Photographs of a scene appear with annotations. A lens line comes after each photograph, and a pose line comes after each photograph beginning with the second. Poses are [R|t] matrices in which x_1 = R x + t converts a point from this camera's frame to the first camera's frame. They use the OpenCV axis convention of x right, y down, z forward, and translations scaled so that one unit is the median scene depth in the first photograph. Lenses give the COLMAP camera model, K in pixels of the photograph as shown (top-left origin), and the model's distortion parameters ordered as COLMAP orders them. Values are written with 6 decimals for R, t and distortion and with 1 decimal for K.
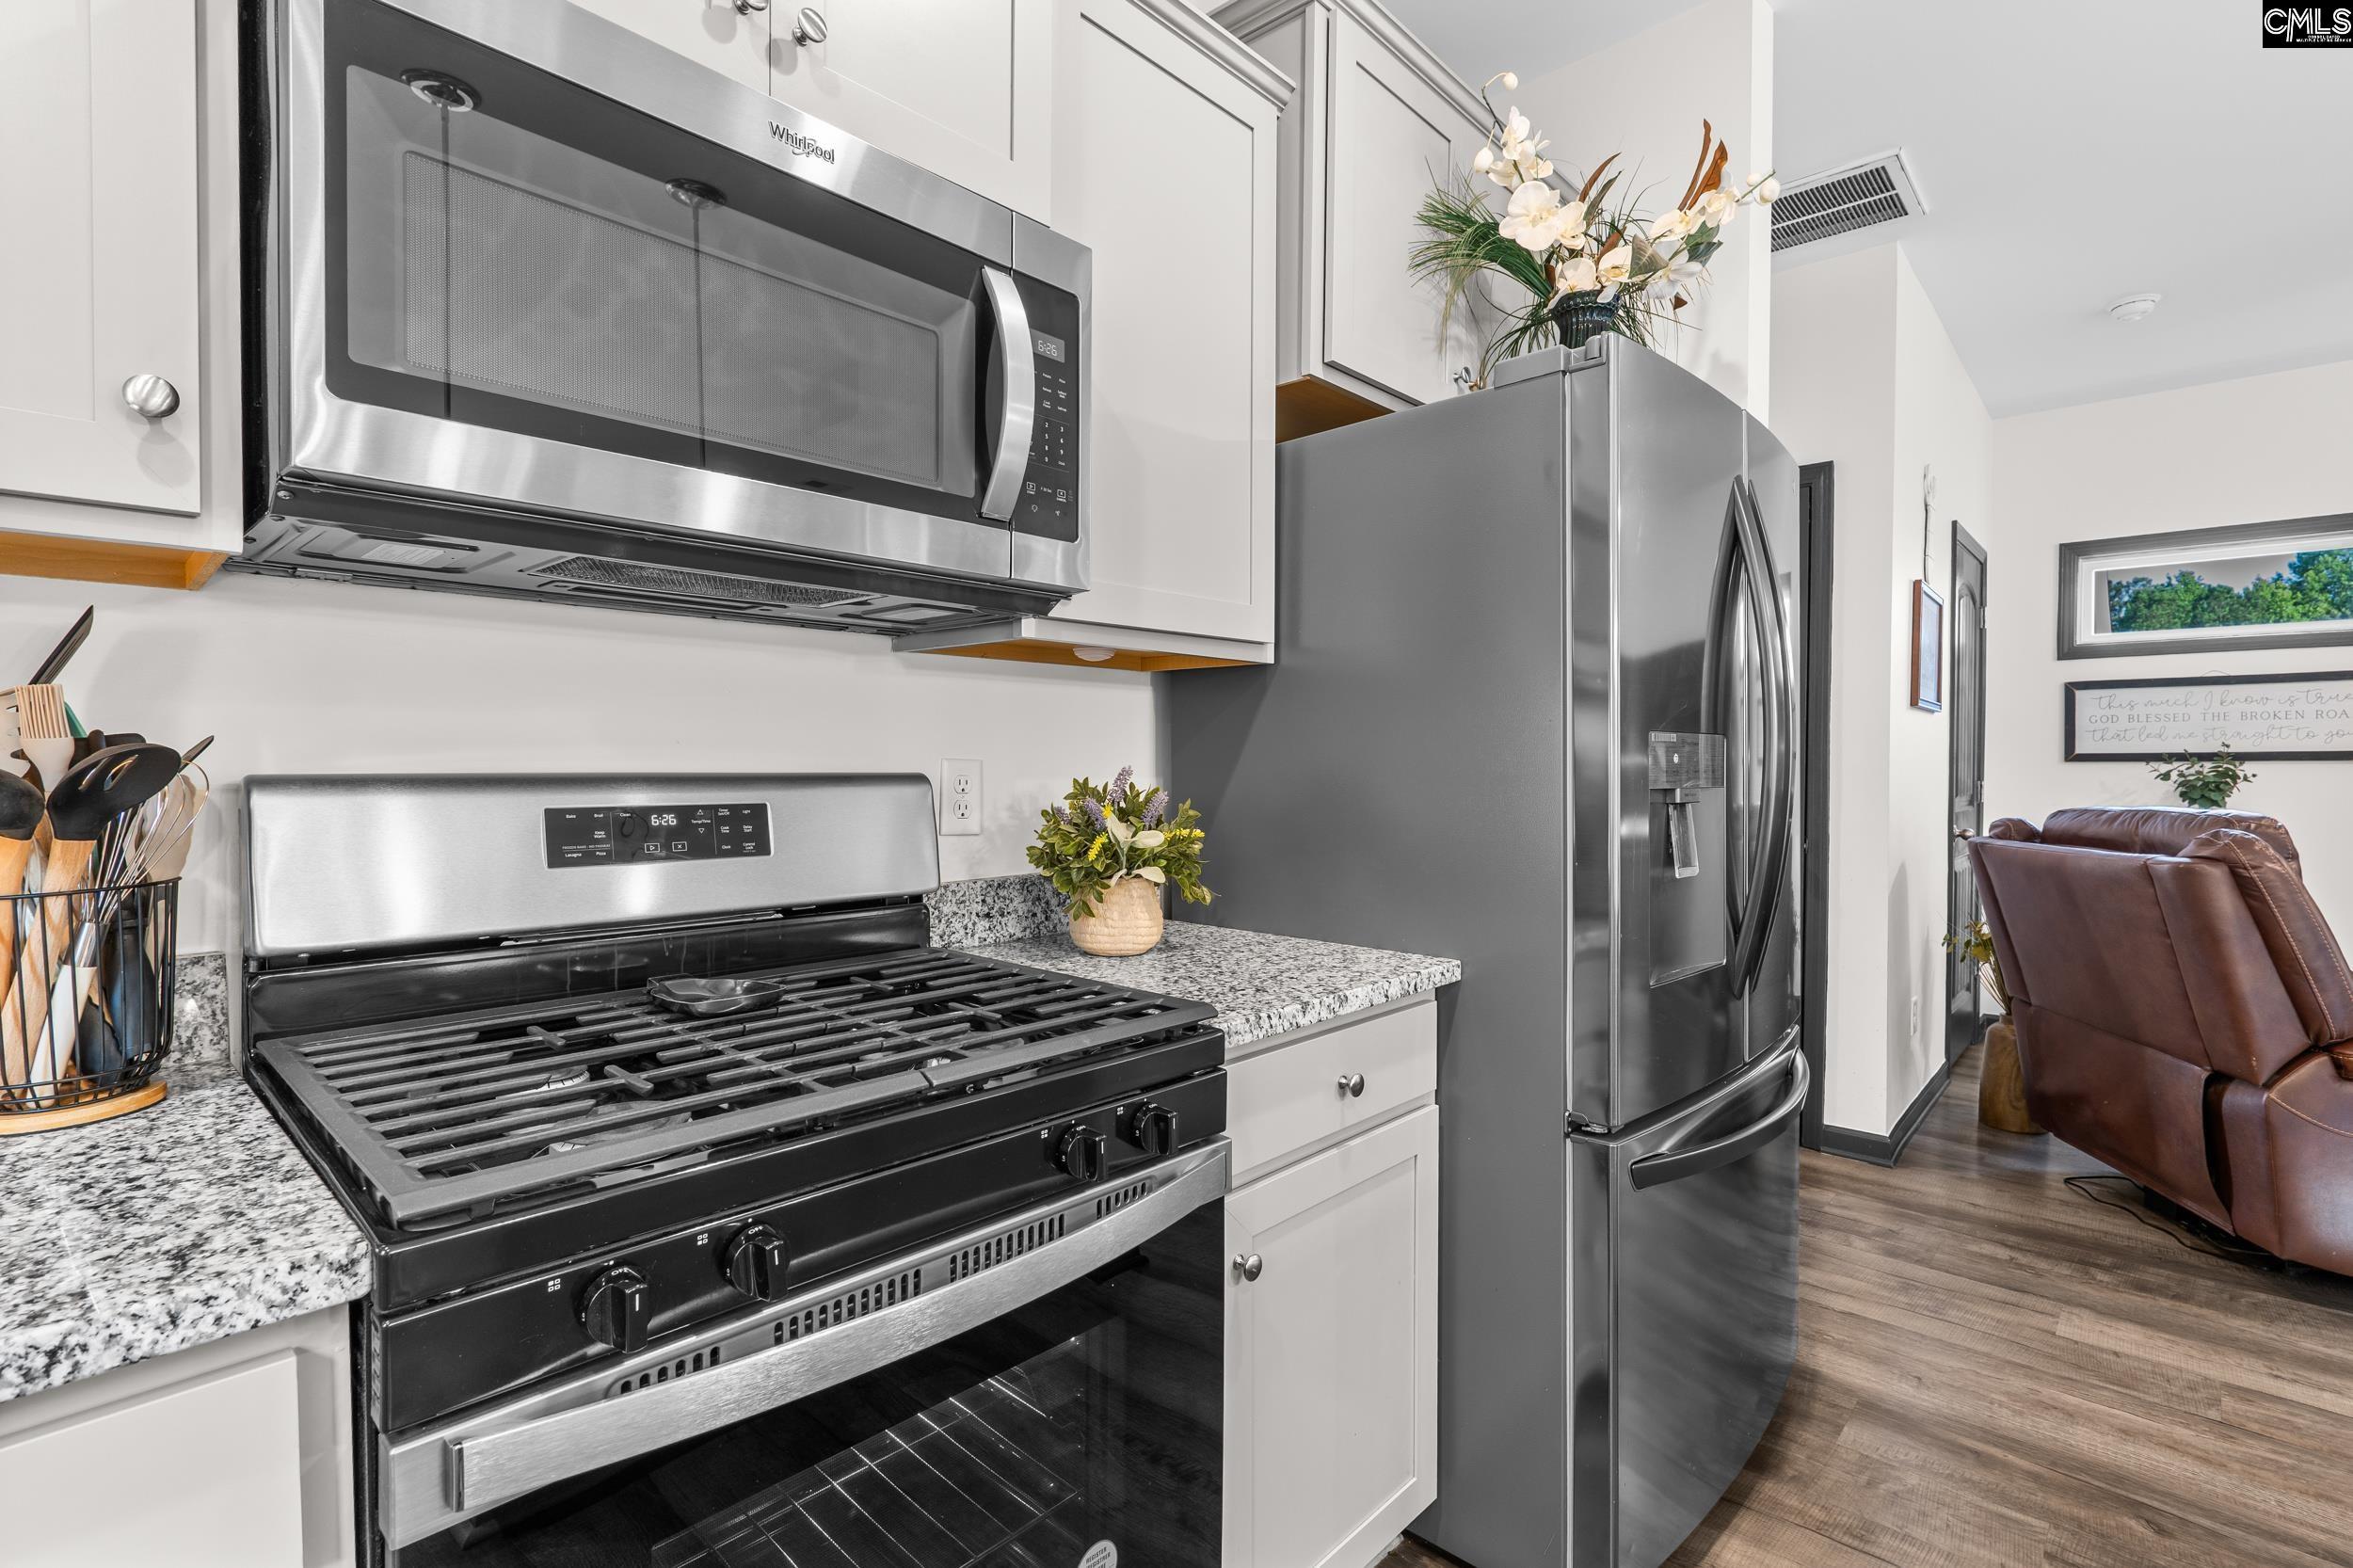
lens RADIAL K [[1093.4, 0, 1180.7], [0, 1093.4, 781.0], [0, 0, 1]] dist [-0.004275, 0.000043]
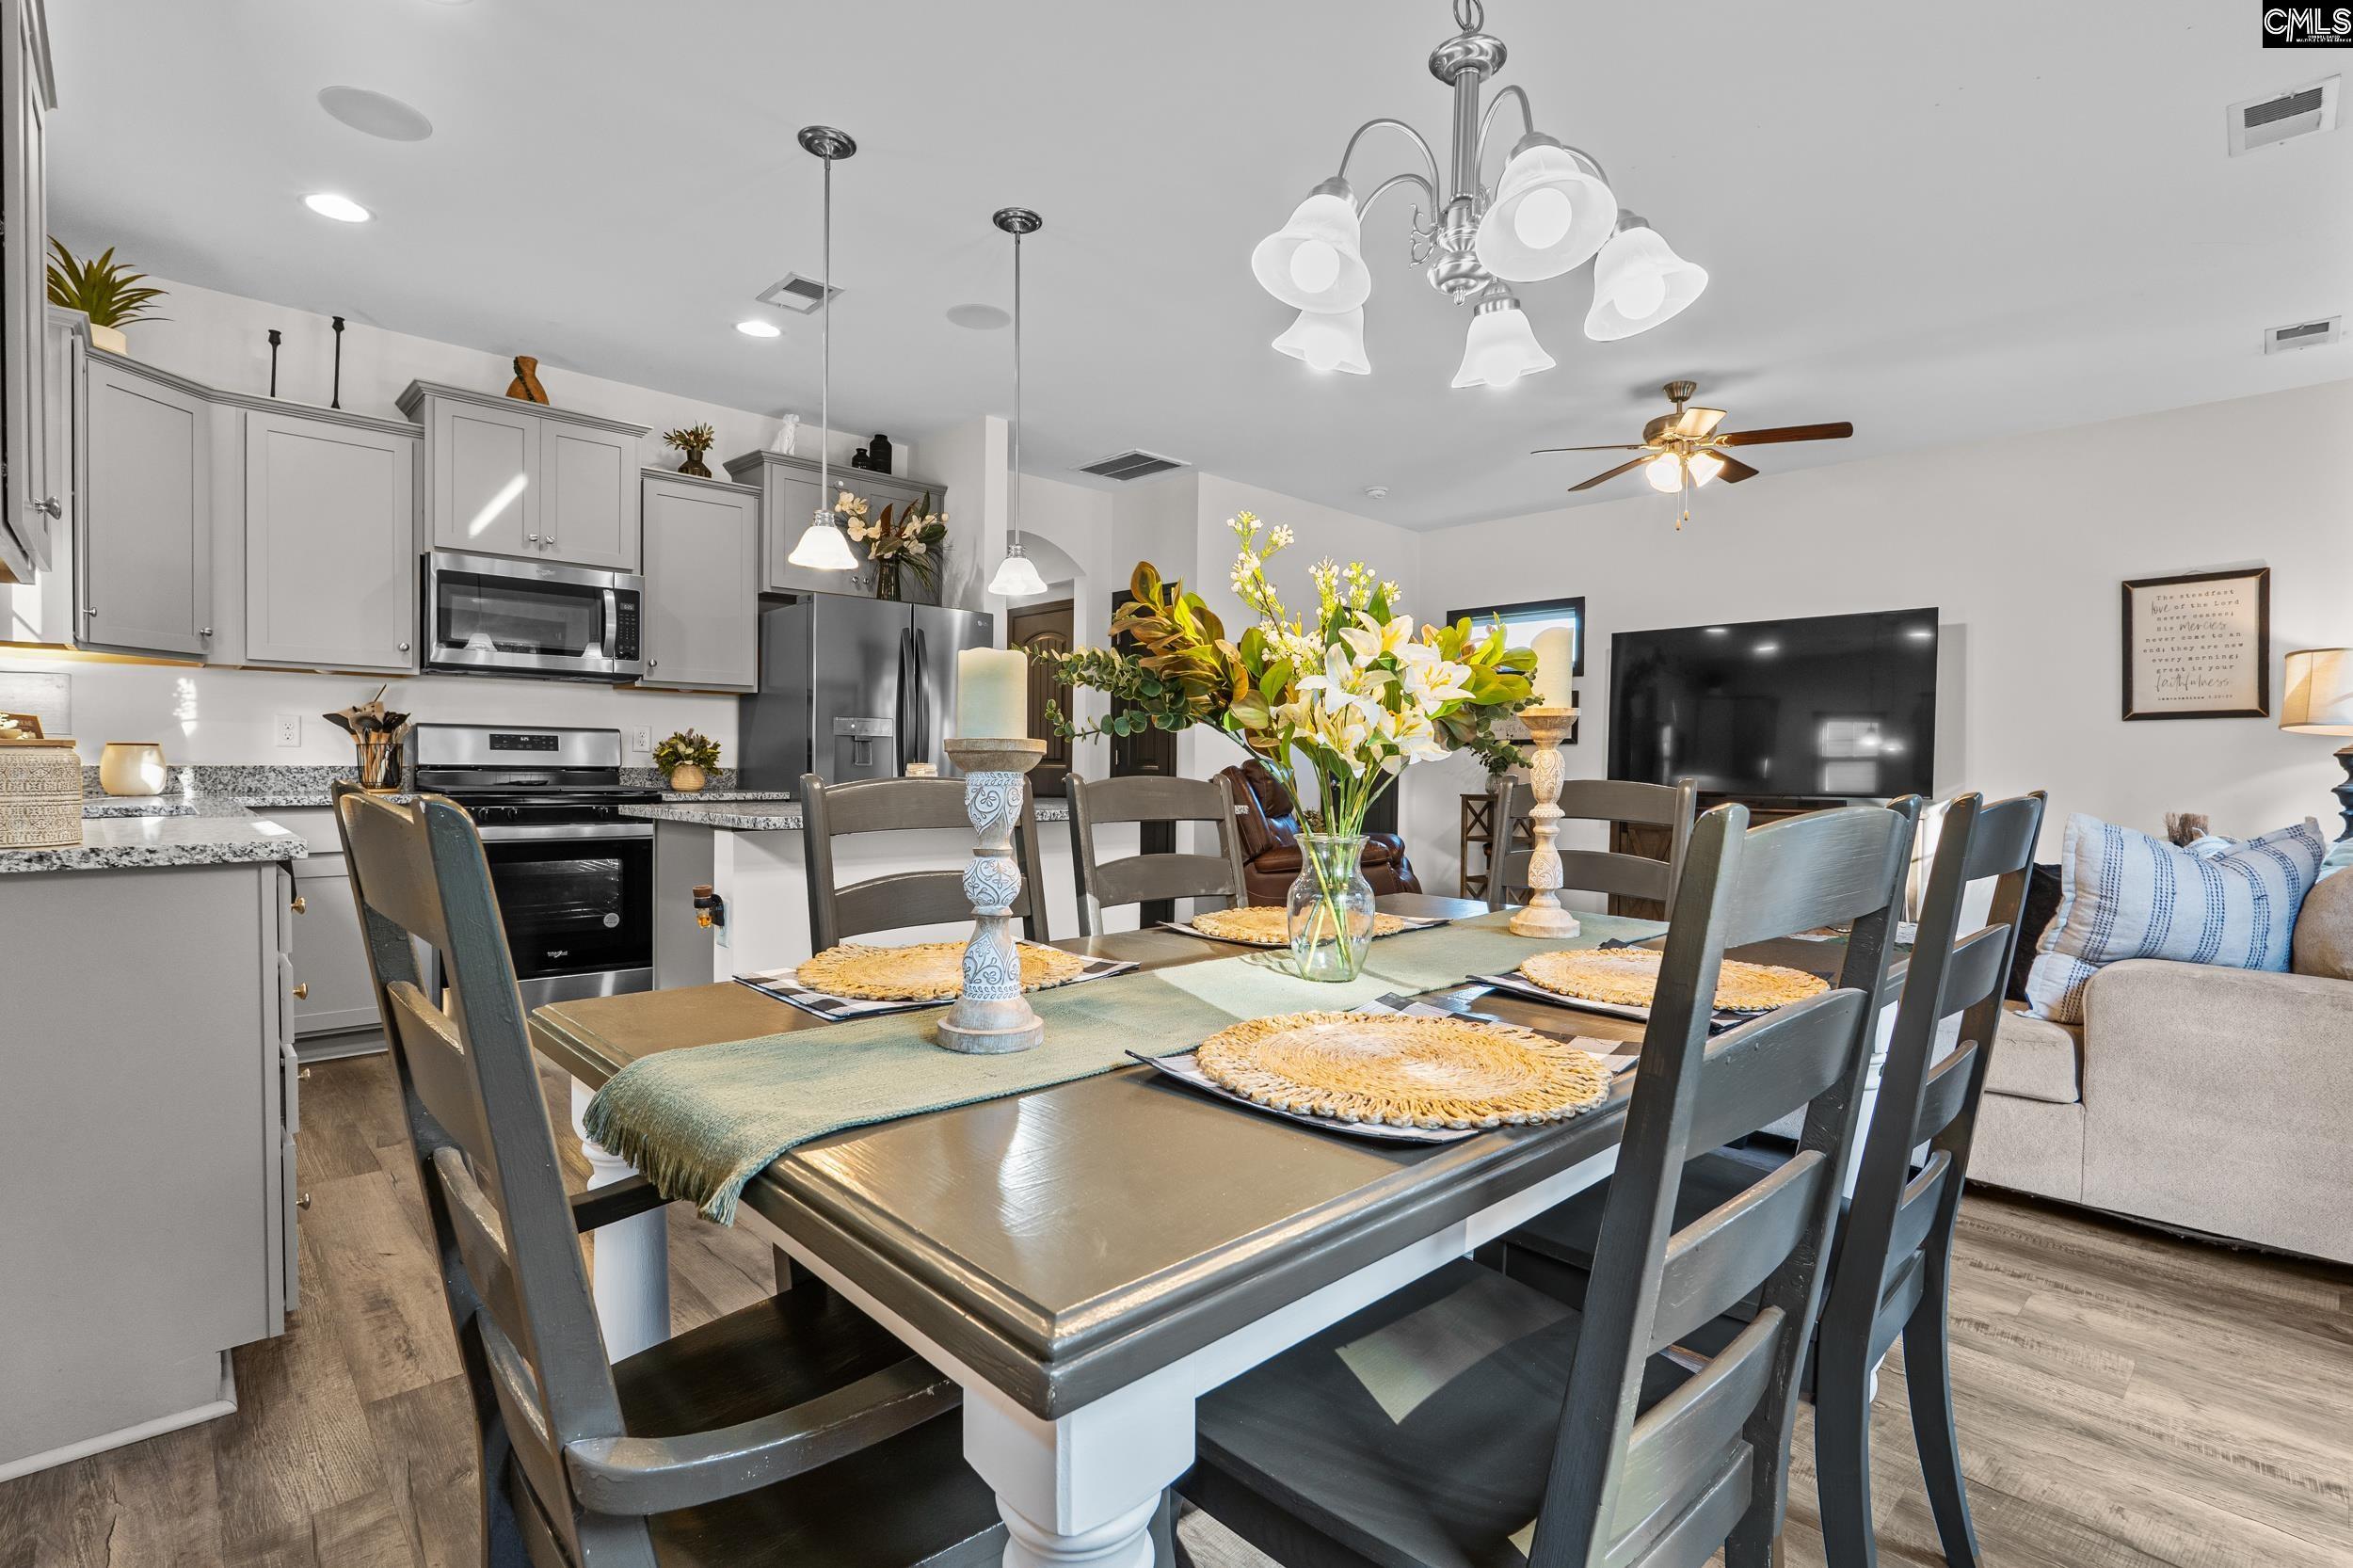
lens RADIAL K [[1093.4, 0, 1180.7], [0, 1093.4, 781.0], [0, 0, 1]] dist [-0.004275, 0.000043]
pose [[0.998592, 0.012742, -0.051503, 0.547303], [-0.012464, 0.999906, 0.005719, 0.037621], [0.051571, -0.005069, 0.998656, -0.723936]]
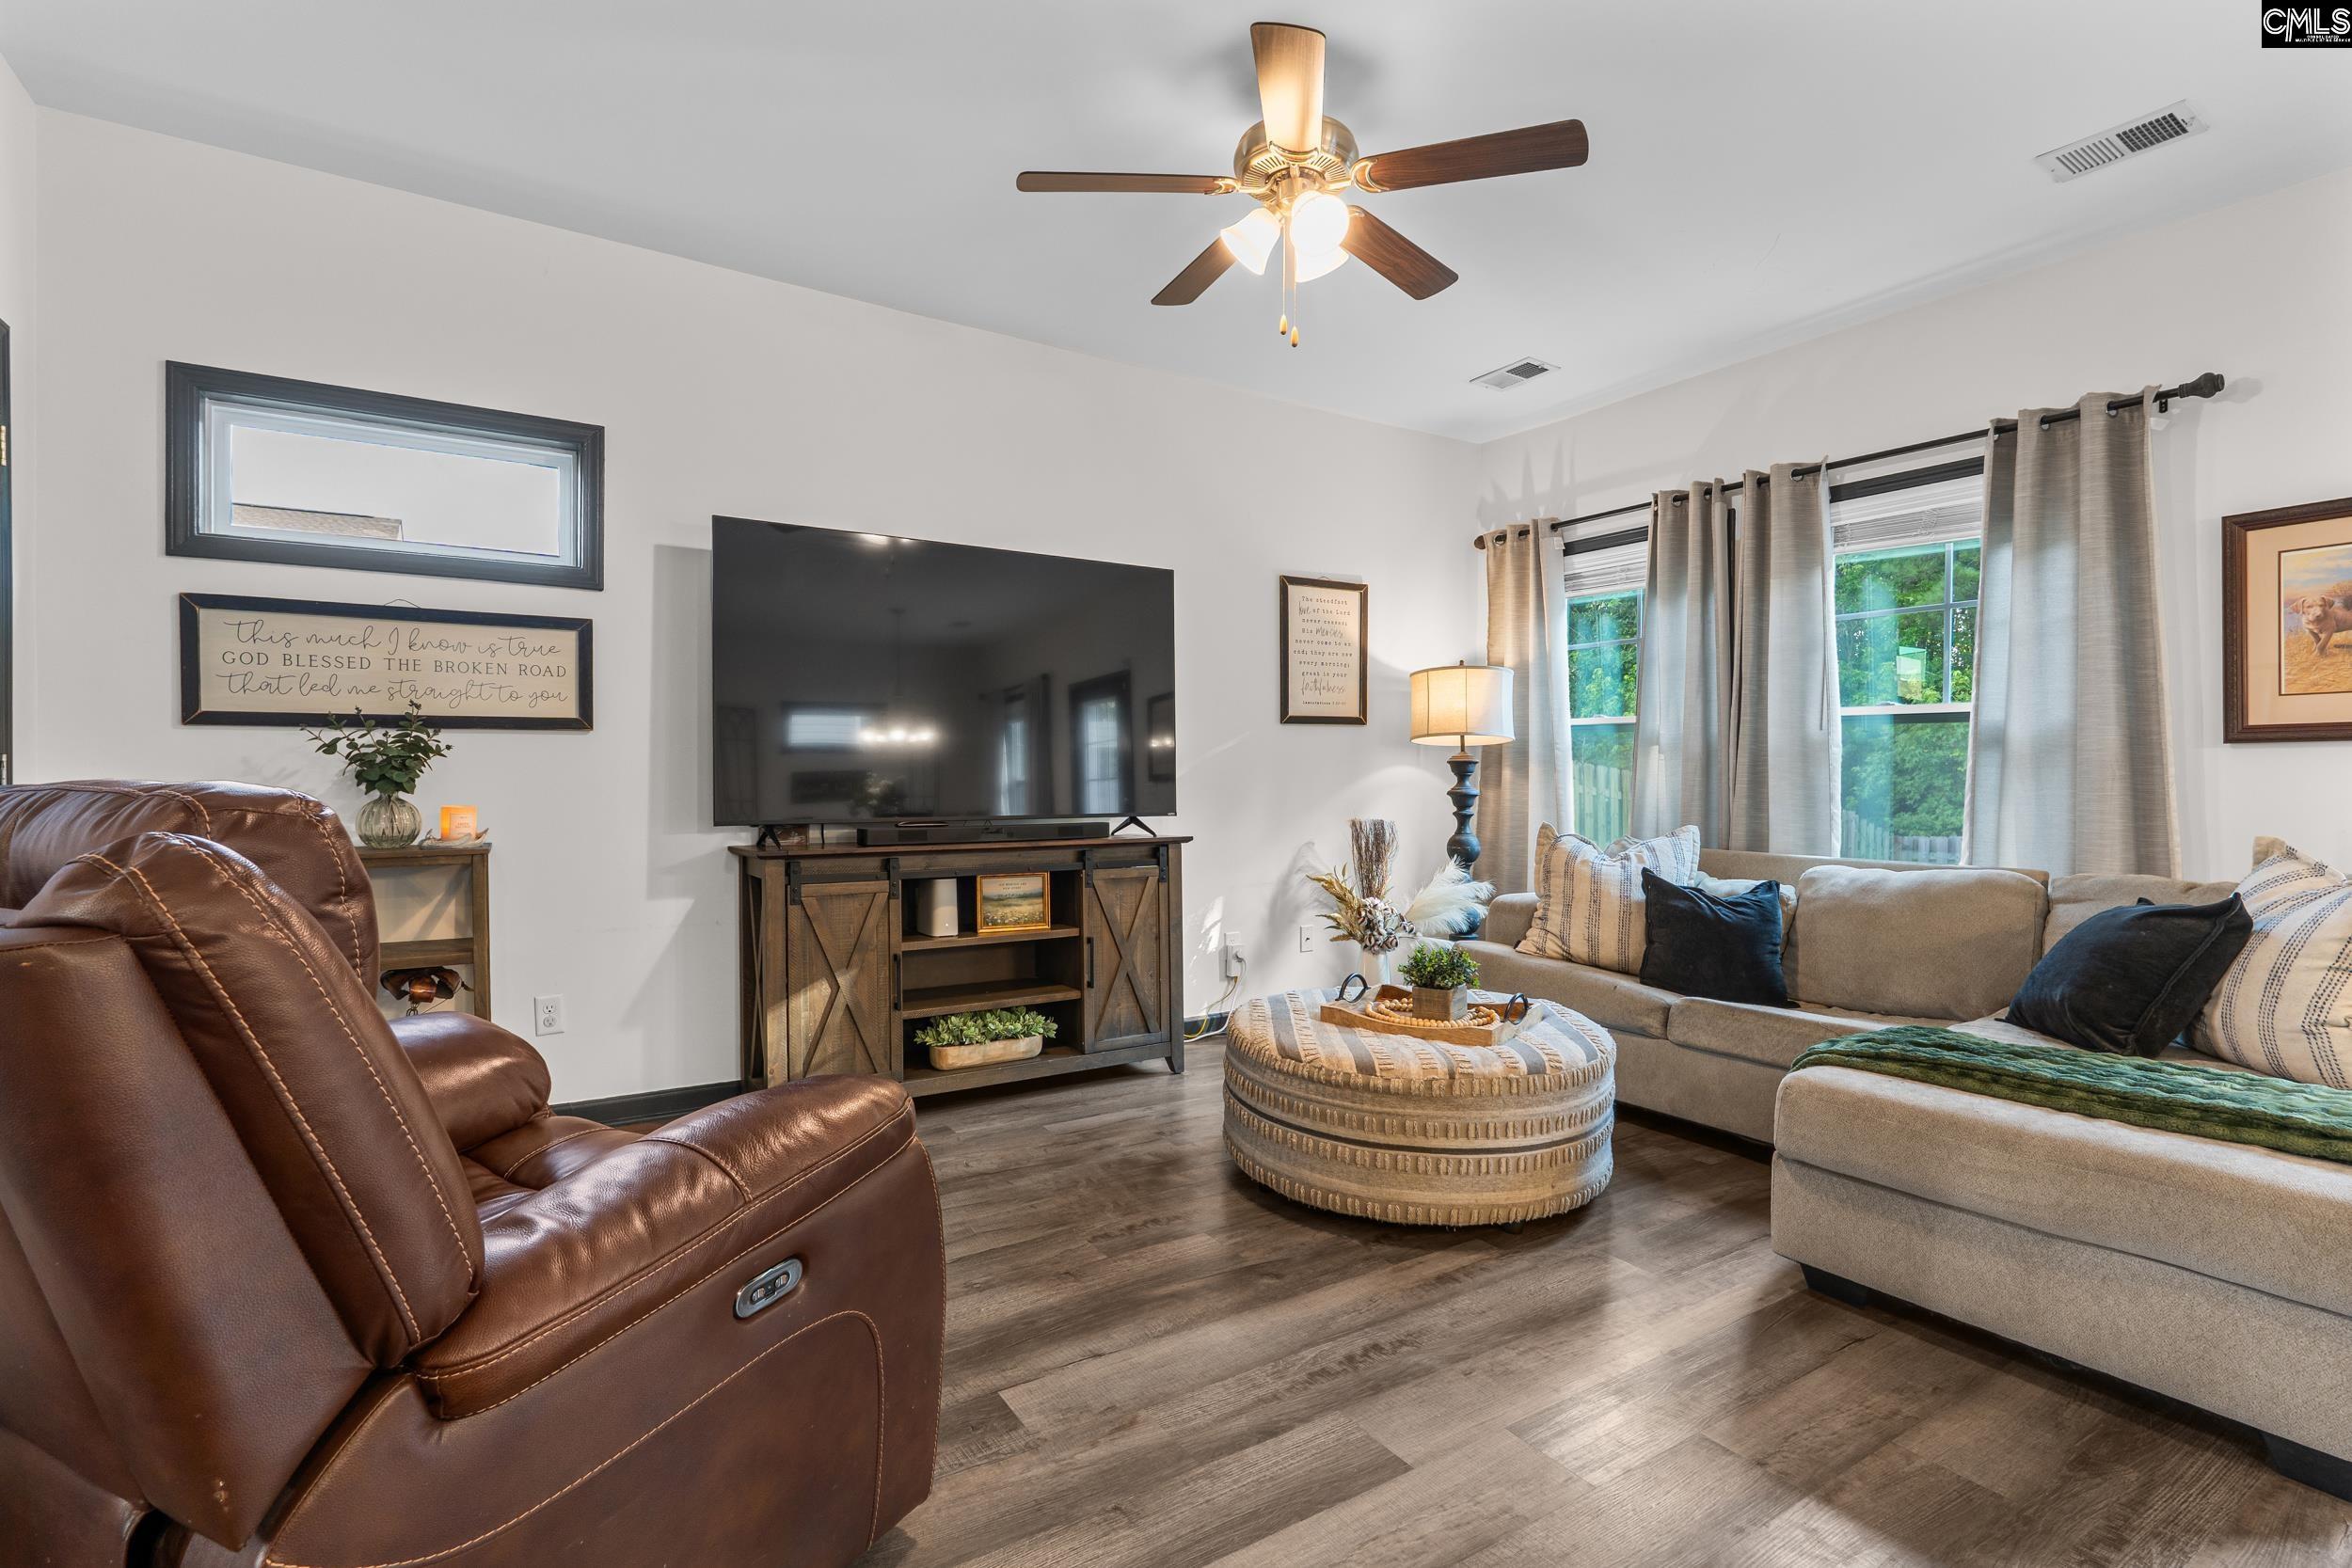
lens RADIAL K [[1066.2, 0, 1176.0], [0, 1066.2, 784.0], [0, 0, 1]] dist [-0.002516, -0.000035]
pose [[0.253415, -0.011835, 0.967285, 0.418146], [0.009088, 0.999910, 0.009853, 0.016353], [-0.967315, 0.006294, 0.253500, 0.348977]]
